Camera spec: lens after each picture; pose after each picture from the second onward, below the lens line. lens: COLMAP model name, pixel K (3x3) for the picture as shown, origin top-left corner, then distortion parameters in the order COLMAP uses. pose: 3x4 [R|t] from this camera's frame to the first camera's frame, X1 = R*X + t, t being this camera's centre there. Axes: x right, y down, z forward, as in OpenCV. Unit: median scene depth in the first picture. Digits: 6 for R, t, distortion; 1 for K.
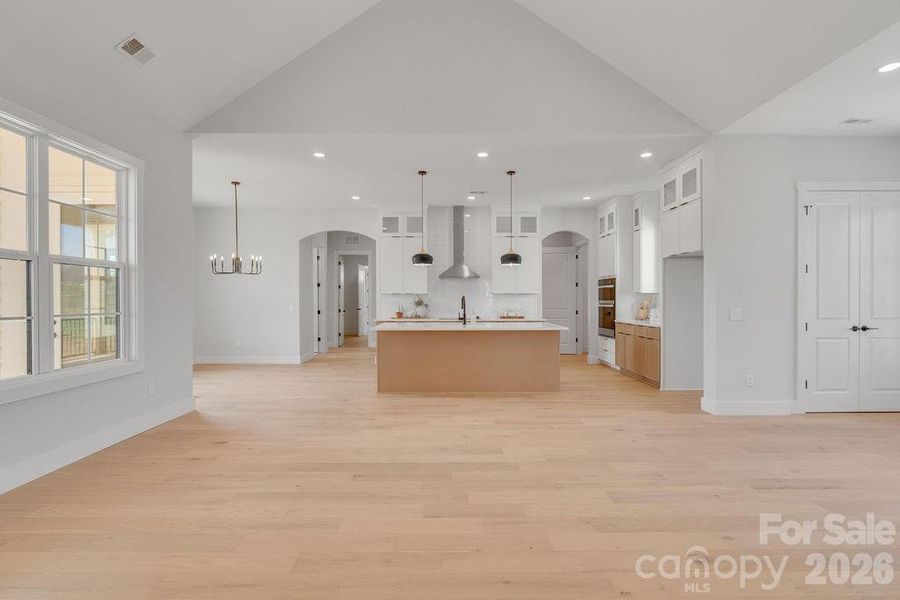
lens RADIAL K [[429.9, 0, 448.2], [0, 429.9, 304.0], [0, 0, 1]] dist [-0.011836, 0.002199]
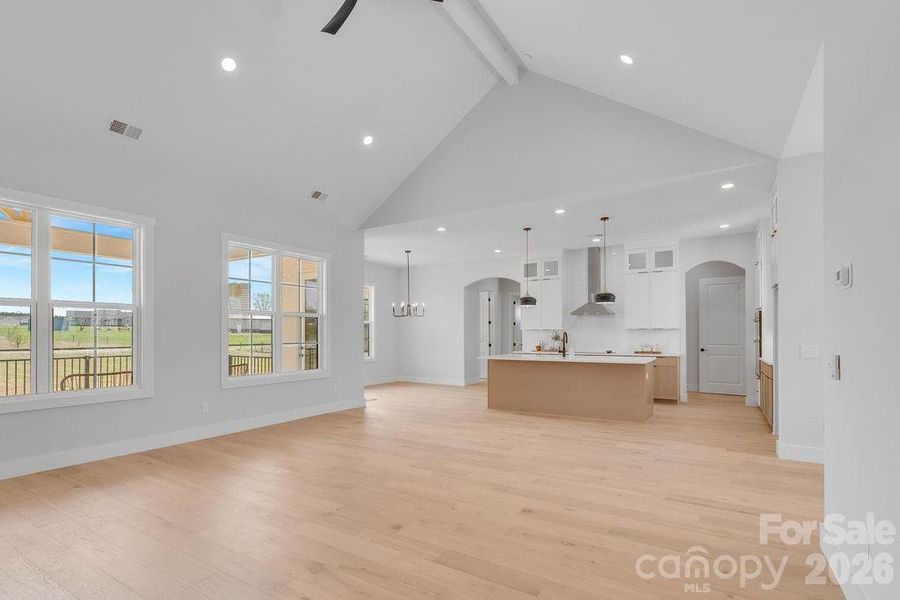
lens RADIAL K [[429.9, 0, 443.3], [0, 429.9, 333.5], [0, 0, 1]] dist [-0.011836, 0.002199]
pose [[0.849153, -0.001857, -0.528144, 0.337551], [-0.004698, 0.999928, -0.011070, 0.000425], [0.528127, 0.011881, 0.849083, -0.125888]]
